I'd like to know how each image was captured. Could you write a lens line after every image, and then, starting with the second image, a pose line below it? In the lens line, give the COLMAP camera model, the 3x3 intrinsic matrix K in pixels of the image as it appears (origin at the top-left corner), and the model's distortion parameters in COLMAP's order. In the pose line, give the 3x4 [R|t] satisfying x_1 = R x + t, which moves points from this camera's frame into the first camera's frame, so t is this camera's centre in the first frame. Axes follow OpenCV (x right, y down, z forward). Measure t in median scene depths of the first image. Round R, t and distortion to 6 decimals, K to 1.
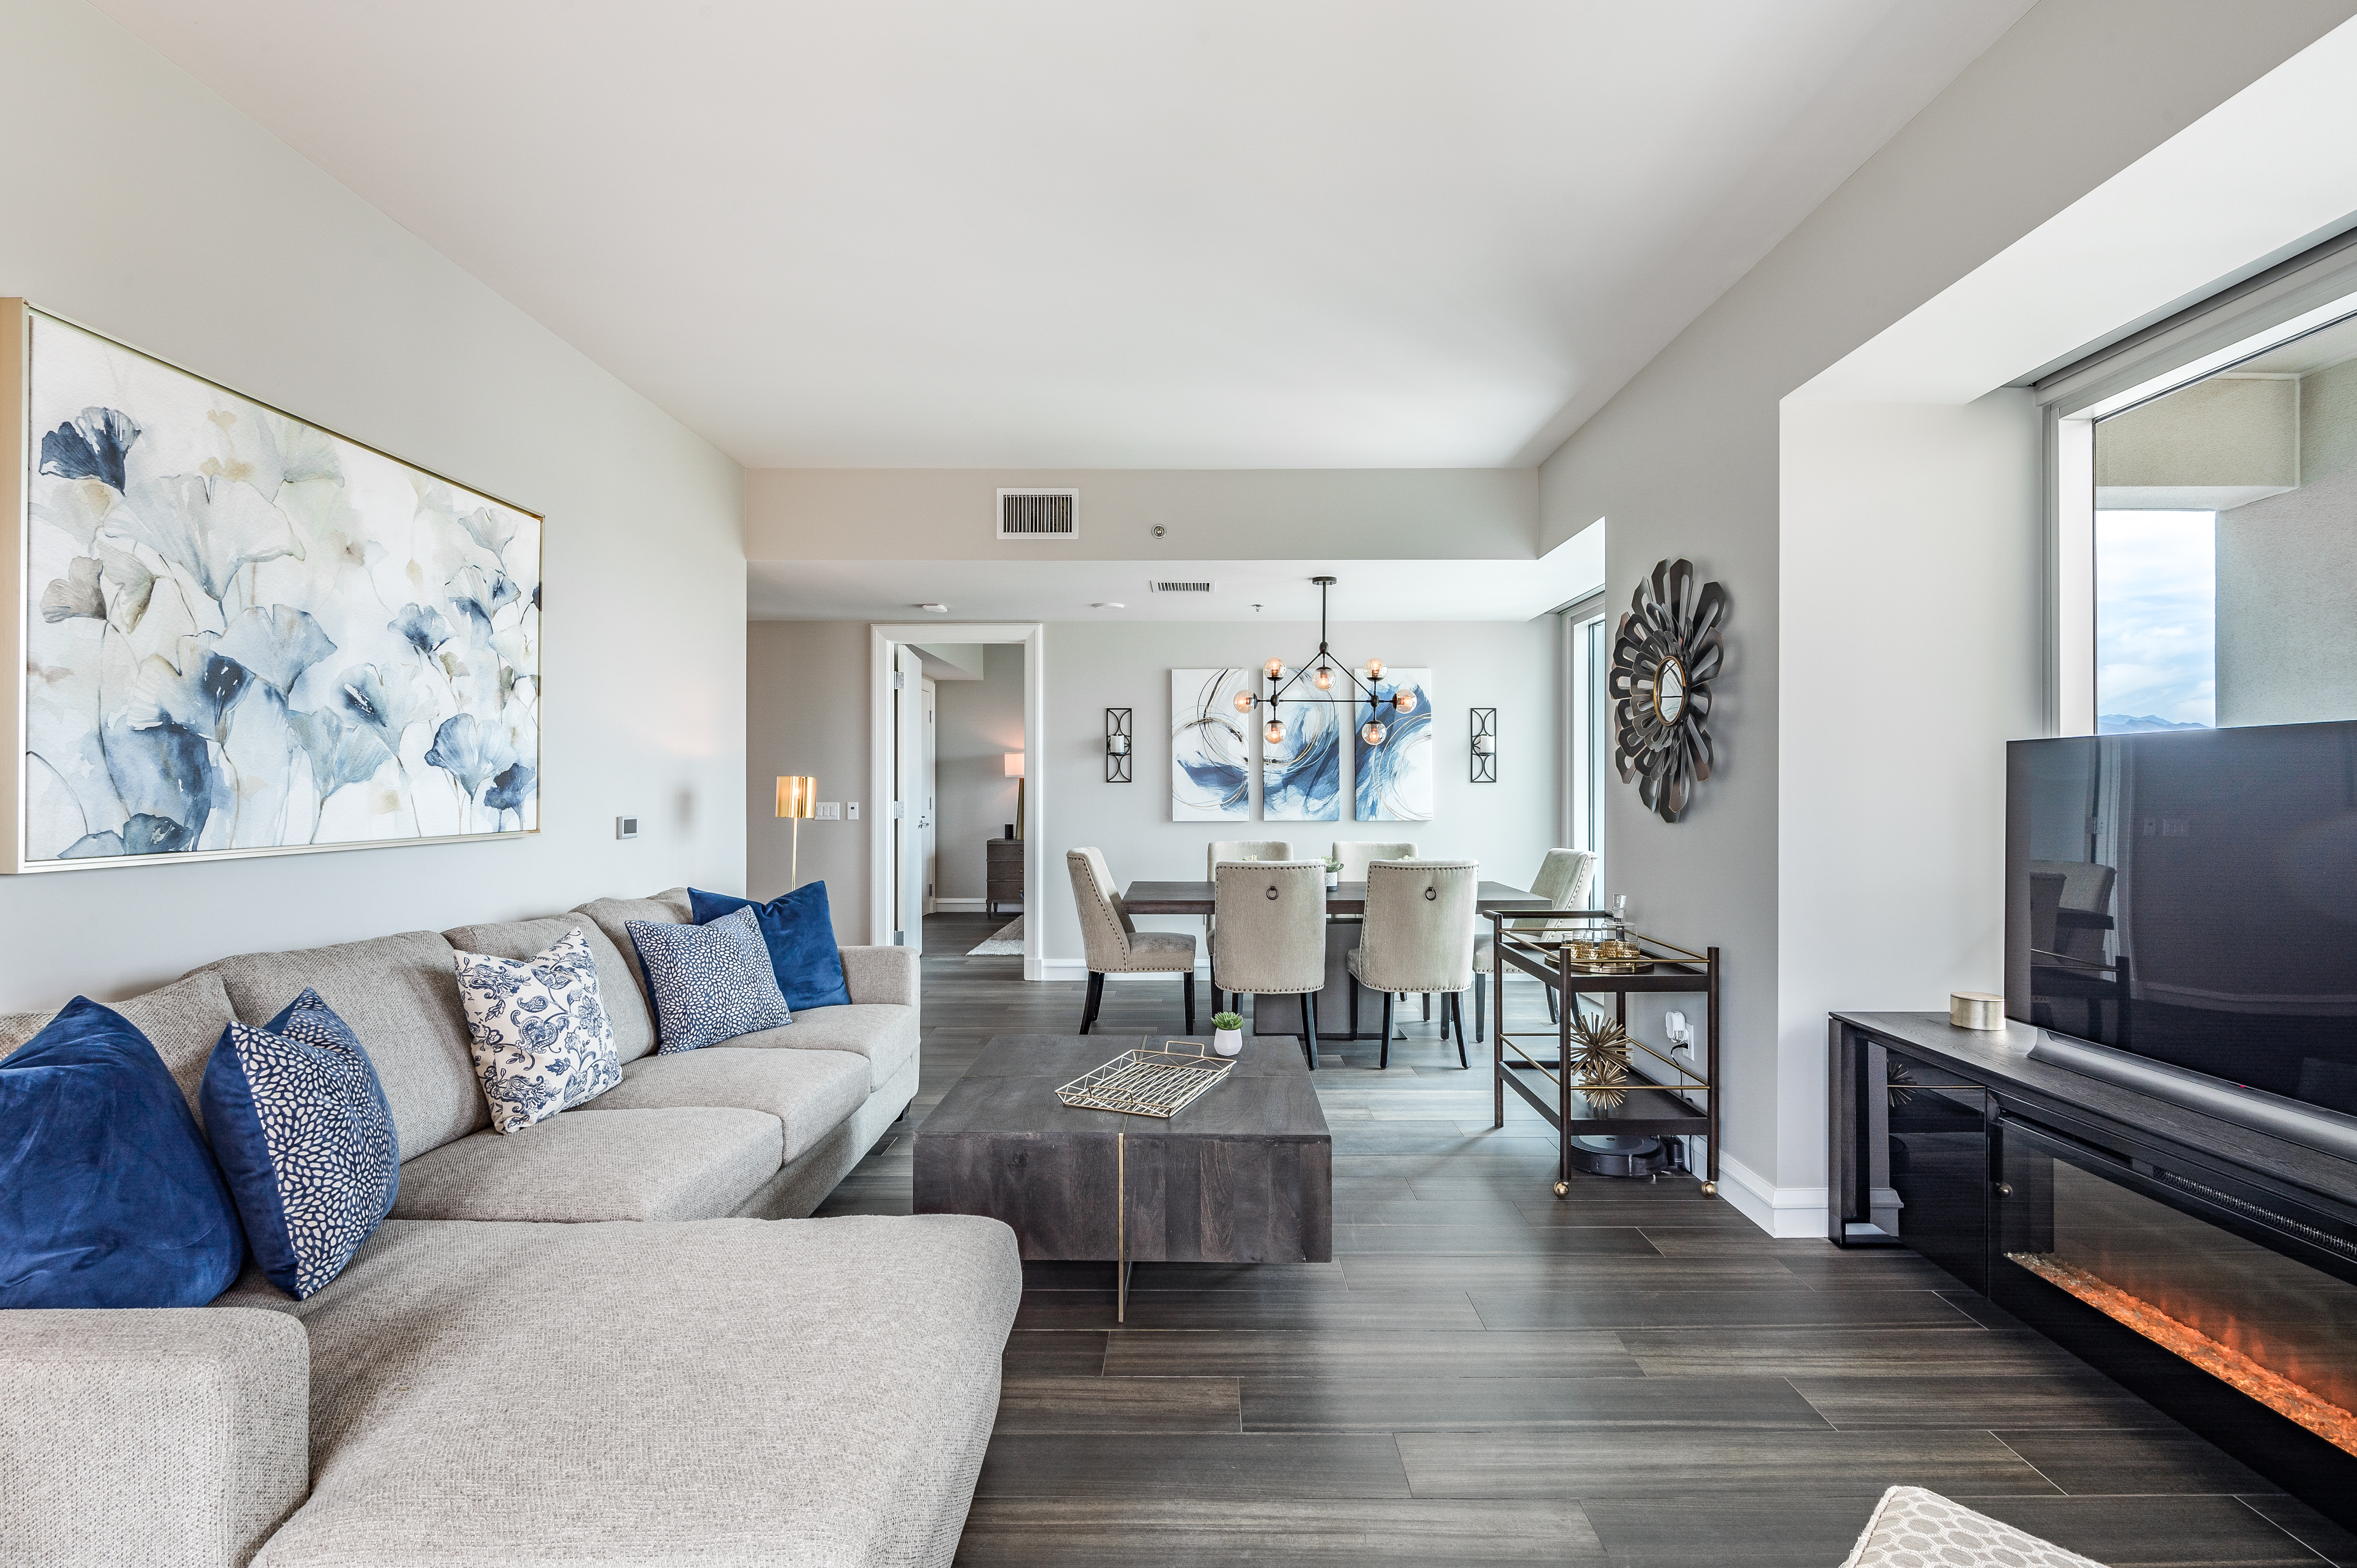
lens RADIAL K [[1090.2, 0, 1178.5], [0, 1090.2, 784.0], [0, 0, 1]] dist [-0.008706, -0.001007]
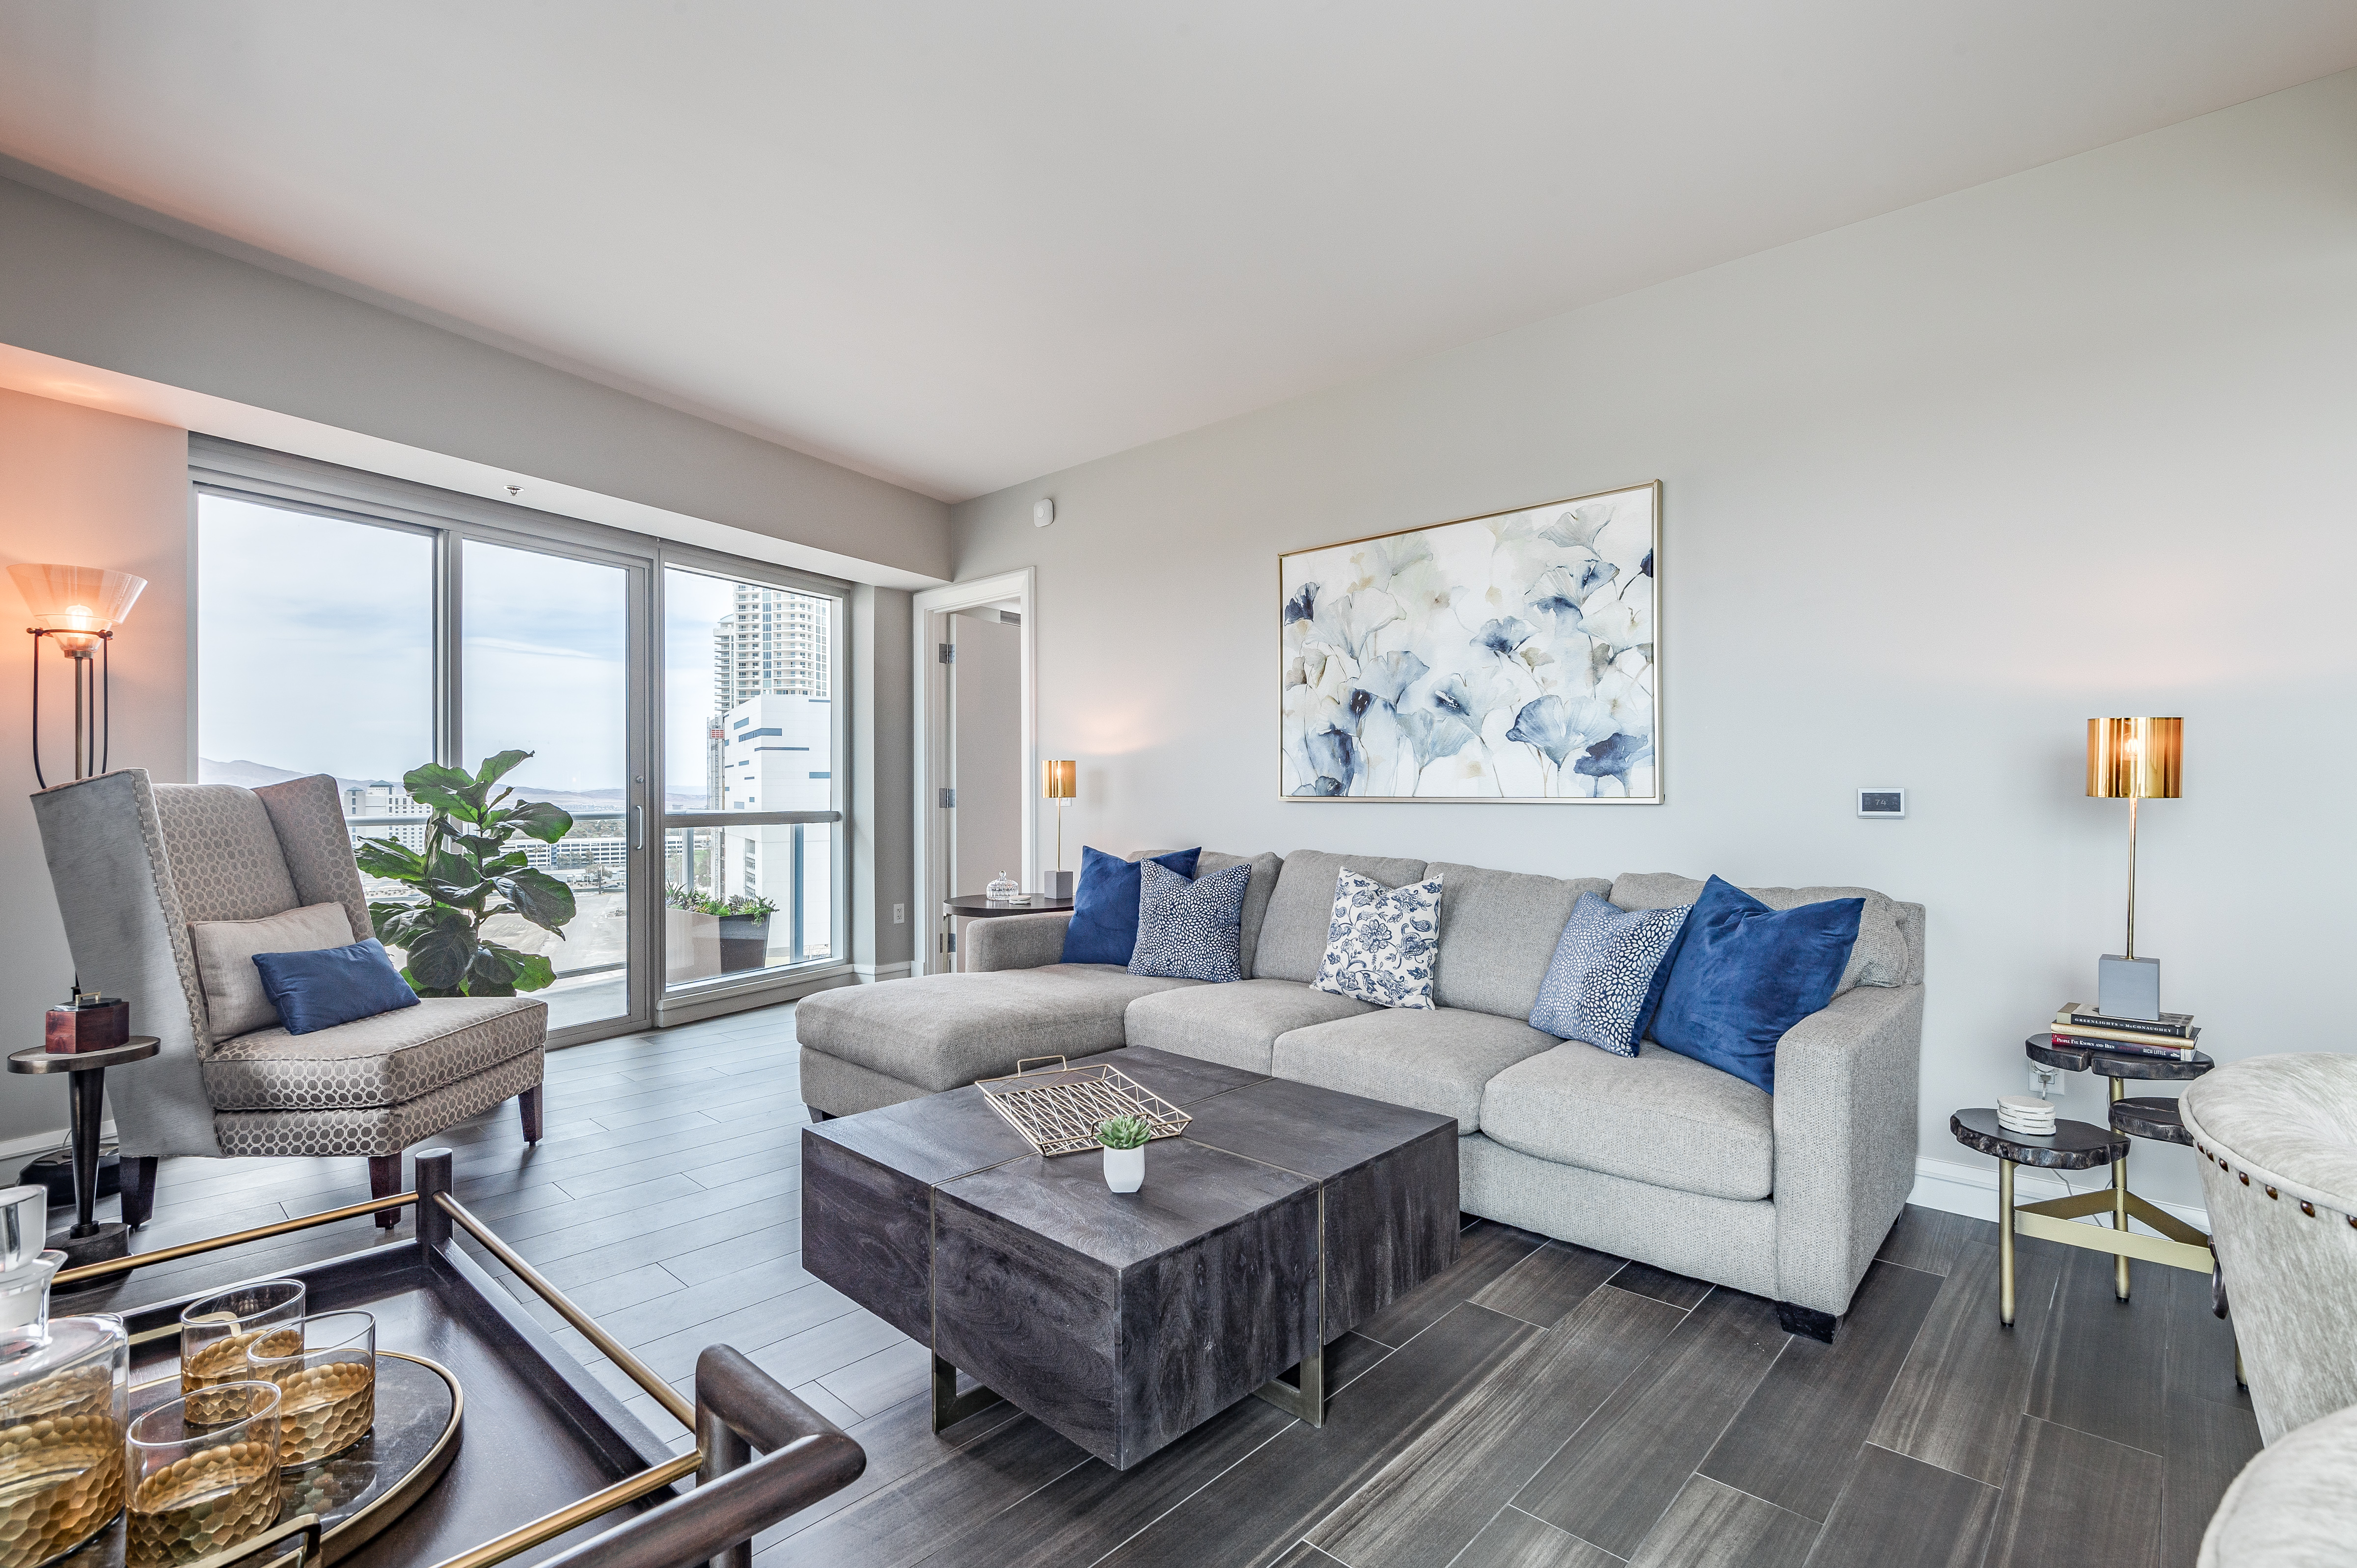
lens RADIAL K [[1090.2, 0, 1178.5], [0, 1090.2, 784.0], [0, 0, 1]] dist [-0.008706, -0.001007]
pose [[-0.688738, -0.001732, -0.725009, 0.557088], [0.005175, 0.999960, -0.007305, 0.044592], [0.724992, -0.008783, -0.688701, 1.757587]]
